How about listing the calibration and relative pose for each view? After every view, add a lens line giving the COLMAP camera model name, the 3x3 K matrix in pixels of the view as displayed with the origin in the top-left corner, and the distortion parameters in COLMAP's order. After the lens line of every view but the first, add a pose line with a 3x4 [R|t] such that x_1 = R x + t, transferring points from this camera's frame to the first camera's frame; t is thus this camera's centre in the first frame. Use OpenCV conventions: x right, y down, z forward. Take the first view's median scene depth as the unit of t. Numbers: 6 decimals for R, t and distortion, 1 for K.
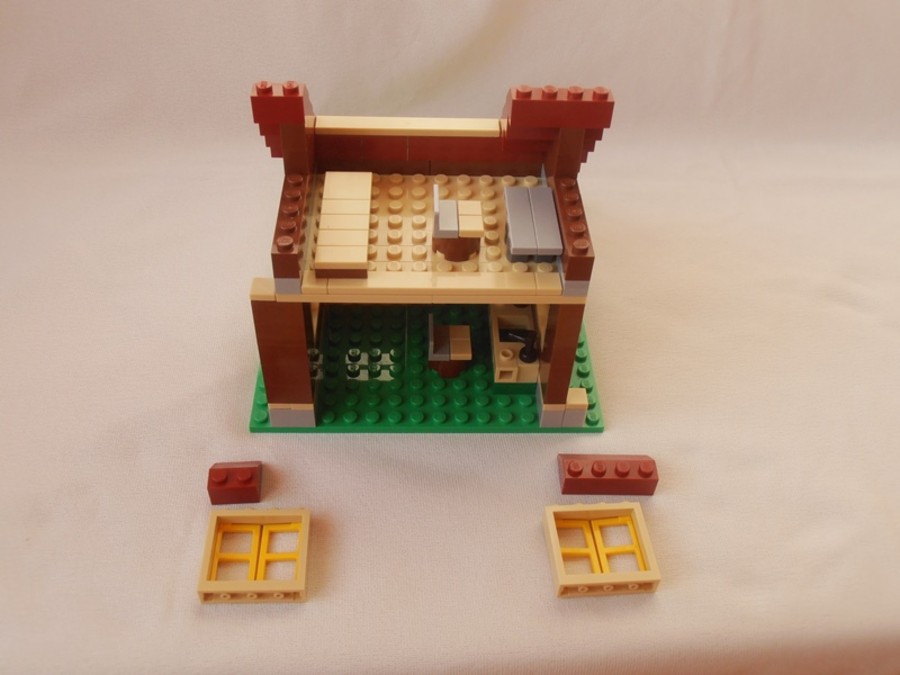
lens RADIAL K [[896.3, 0, 450.0], [0, 896.3, 337.5], [0, 0, 1]] dist [-0.051976, 0.013864]
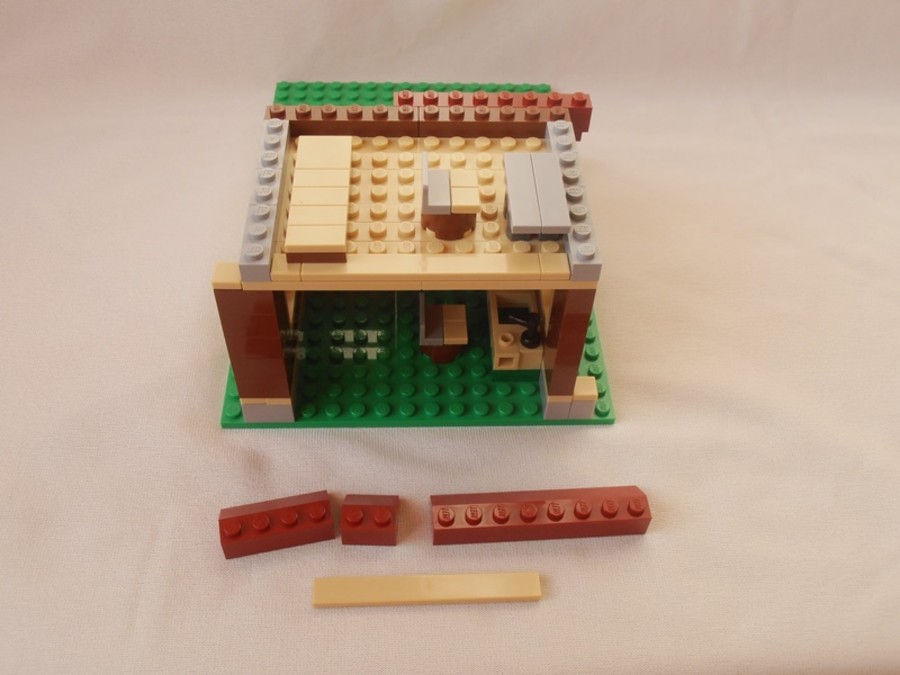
lens RADIAL K [[896.3, 0, 450.0], [0, 896.3, 337.5], [0, 0, 1]] dist [-0.051976, 0.013864]
pose [[0.999966, -0.008199, 0.000570, 0.006282], [0.008141, 0.997622, 0.068439, -0.045080], [-0.001130, -0.068432, 0.997655, 0.109459]]
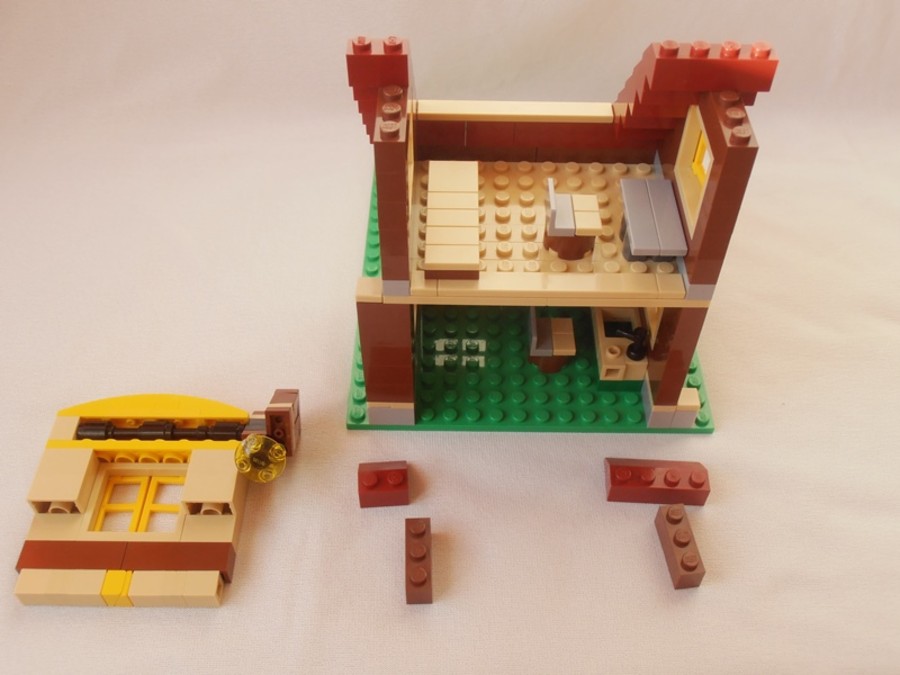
lens RADIAL K [[896.3, 0, 450.0], [0, 896.3, 337.5], [0, 0, 1]] dist [-0.051976, 0.013864]
pose [[0.998705, 0.010035, -0.049877, -0.064689], [-0.006880, 0.997989, 0.063017, -0.055816], [0.050409, -0.062592, 0.996765, 0.042036]]
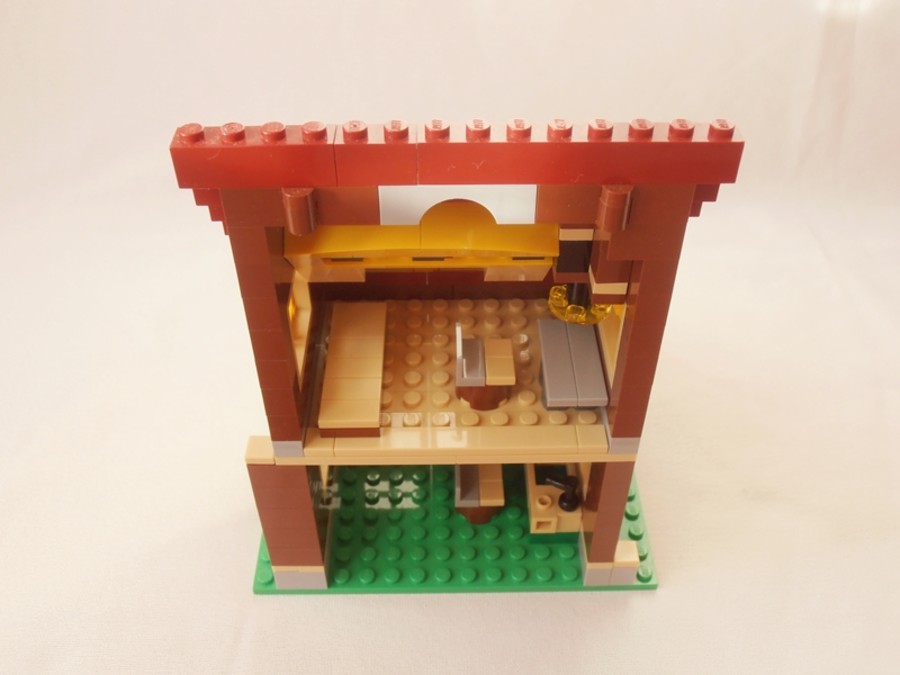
lens RADIAL K [[896.3, 0, 450.0], [0, 896.3, 337.5], [0, 0, 1]] dist [-0.051976, 0.013864]
pose [[0.999049, -0.017155, -0.040080, 0.009502], [0.015411, 0.998937, -0.043438, -0.106601], [0.040783, 0.042779, 0.998252, 0.120833]]
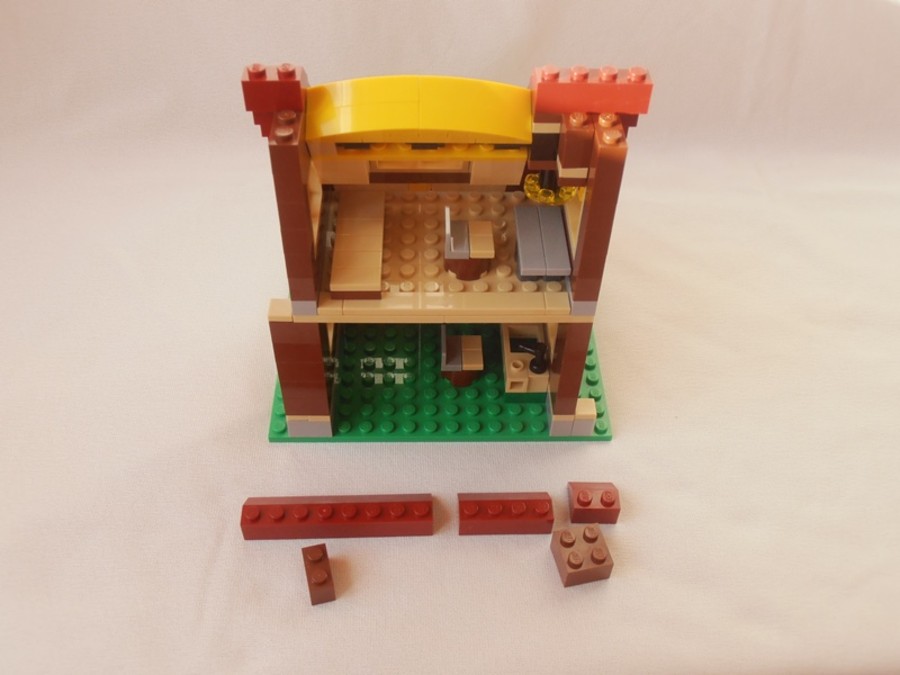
lens RADIAL K [[896.3, 0, 450.0], [0, 896.3, 337.5], [0, 0, 1]] dist [-0.051976, 0.013864]
pose [[0.999861, -0.003678, -0.016285, 0.003068], [0.004236, 0.999402, 0.034312, -0.049694], [0.016149, -0.034376, 0.999278, -0.026926]]
